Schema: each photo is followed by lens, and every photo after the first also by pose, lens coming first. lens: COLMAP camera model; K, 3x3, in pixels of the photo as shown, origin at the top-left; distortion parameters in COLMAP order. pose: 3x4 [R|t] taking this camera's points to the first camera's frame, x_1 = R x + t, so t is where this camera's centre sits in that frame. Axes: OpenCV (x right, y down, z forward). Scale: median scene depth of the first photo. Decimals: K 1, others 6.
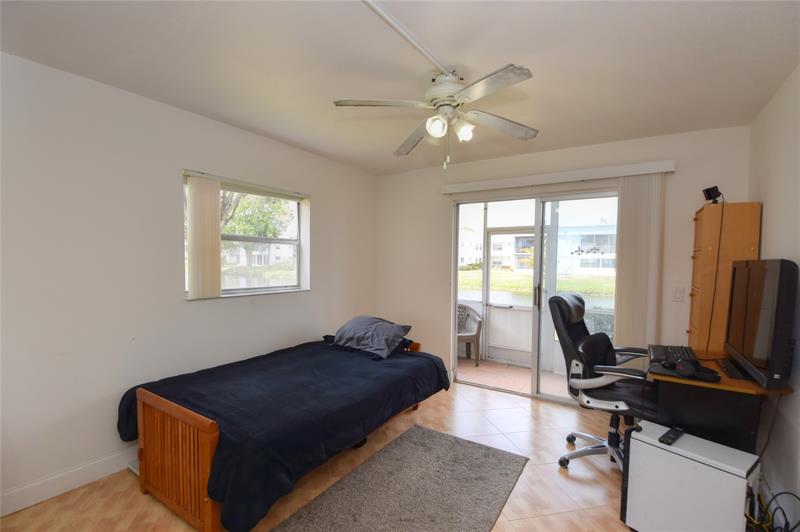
lens RADIAL K [[359.2, 0, 400.6], [0, 359.2, 274.3], [0, 0, 1]] dist [0.013957, -0.021051]
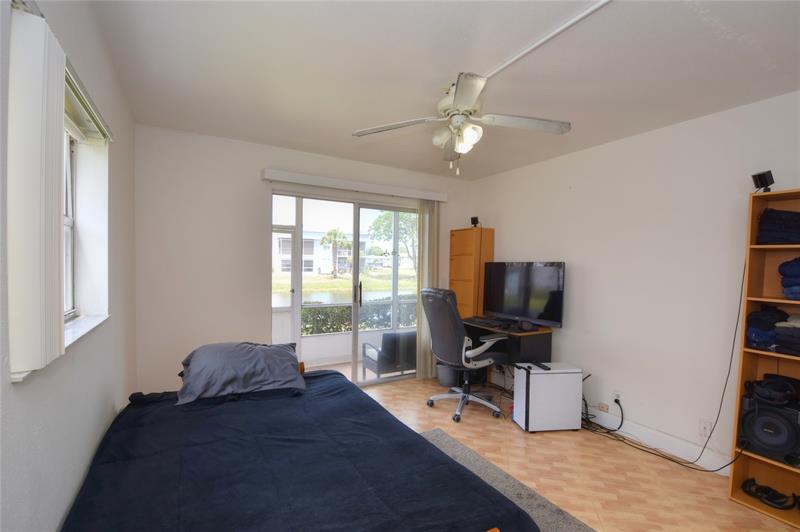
lens RADIAL K [[359.2, 0, 400.6], [0, 359.2, 274.3], [0, 0, 1]] dist [0.013957, -0.021051]
pose [[0.460435, -0.026982, 0.887283, -0.572749], [0.027016, 0.999501, 0.016376, -0.015253], [-0.887282, 0.016430, 0.460934, 0.429729]]
